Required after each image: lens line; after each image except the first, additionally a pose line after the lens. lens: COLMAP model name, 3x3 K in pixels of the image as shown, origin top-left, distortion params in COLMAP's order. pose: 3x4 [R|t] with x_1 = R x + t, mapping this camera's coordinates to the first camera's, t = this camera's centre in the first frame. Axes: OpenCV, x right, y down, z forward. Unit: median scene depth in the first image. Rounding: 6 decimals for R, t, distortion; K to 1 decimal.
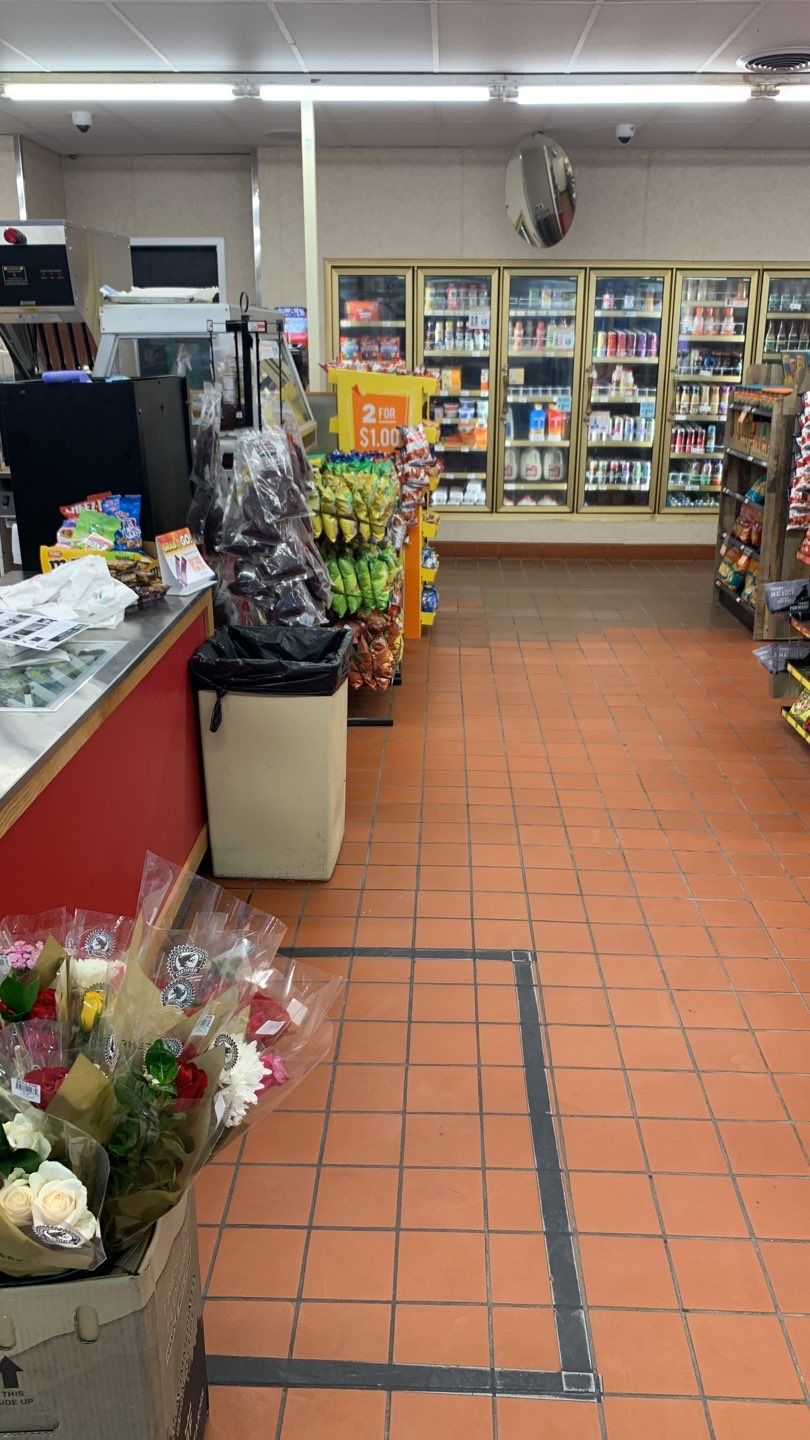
lens RADIAL K [[1117.0, 0, 403.6], [0, 1117.0, 708.2], [0, 0, 1]] dist [0.047864, -0.063993]
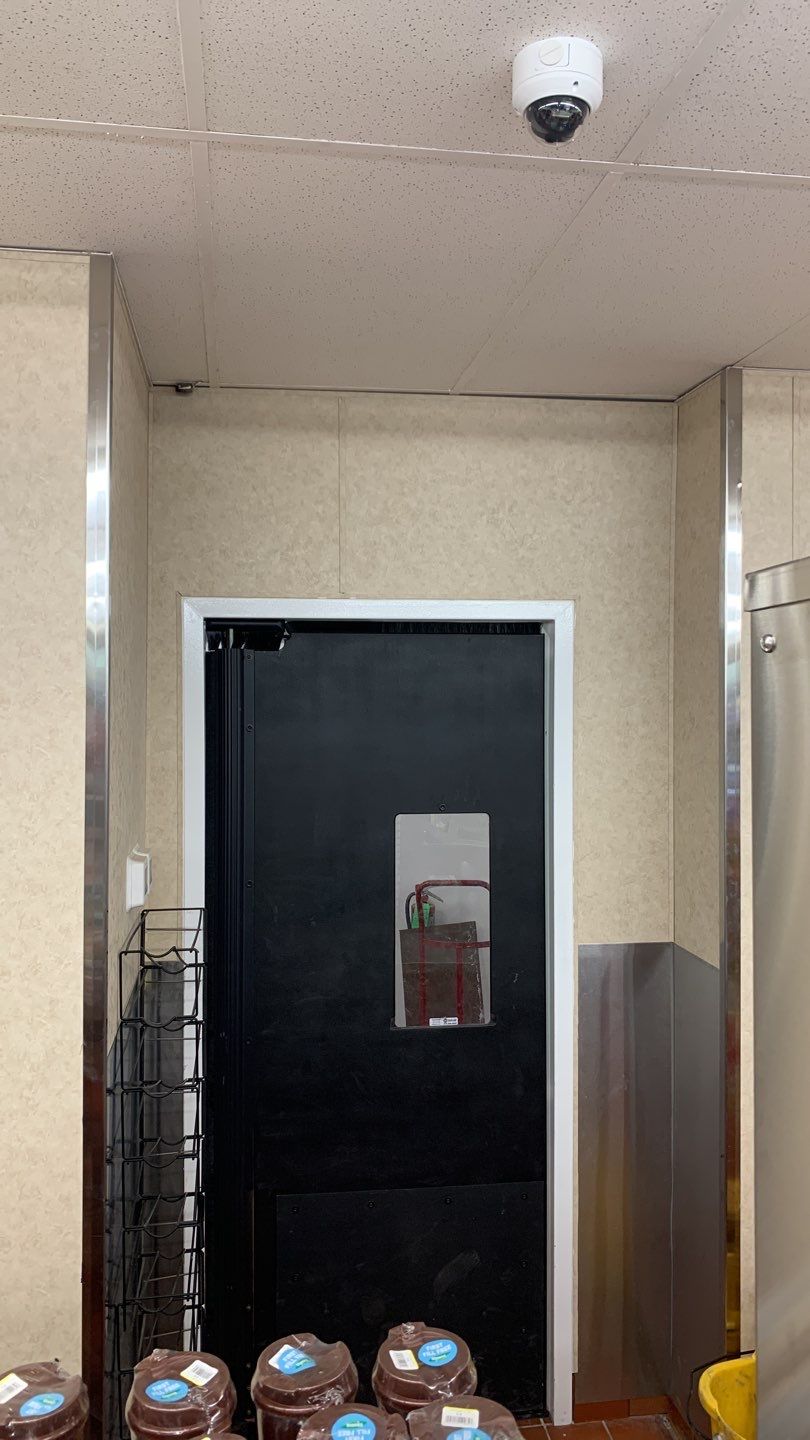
lens RADIAL K [[1117.0, 0, 404.6], [0, 1117.0, 720.2], [0, 0, 1]] dist [0.047864, -0.063993]
pose [[0.983547, -0.004278, 0.180602, -0.297016], [0.057610, 0.954950, -0.291122, -0.287573], [-0.171220, 0.296736, 0.939485, 0.701732]]
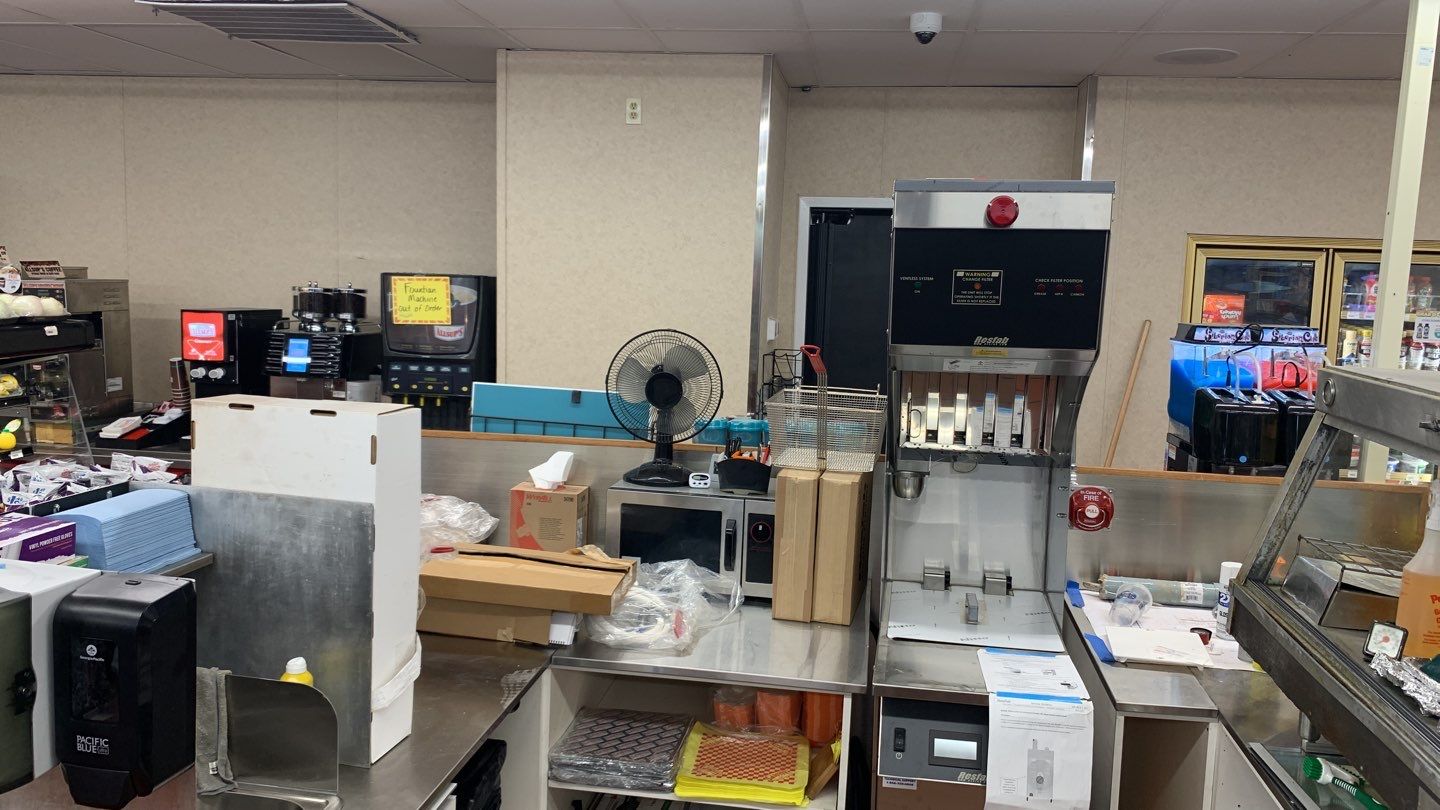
lens RADIAL K [[1117.0, 0, 728.8], [0, 1117.0, 409.7], [0, 0, 1]] dist [0.047864, -0.063993]
pose [[0.994433, 0.042794, -0.096294, -0.272194], [-0.060800, 0.979387, -0.192627, -0.157158], [0.086066, 0.197410, 0.976536, 0.357178]]
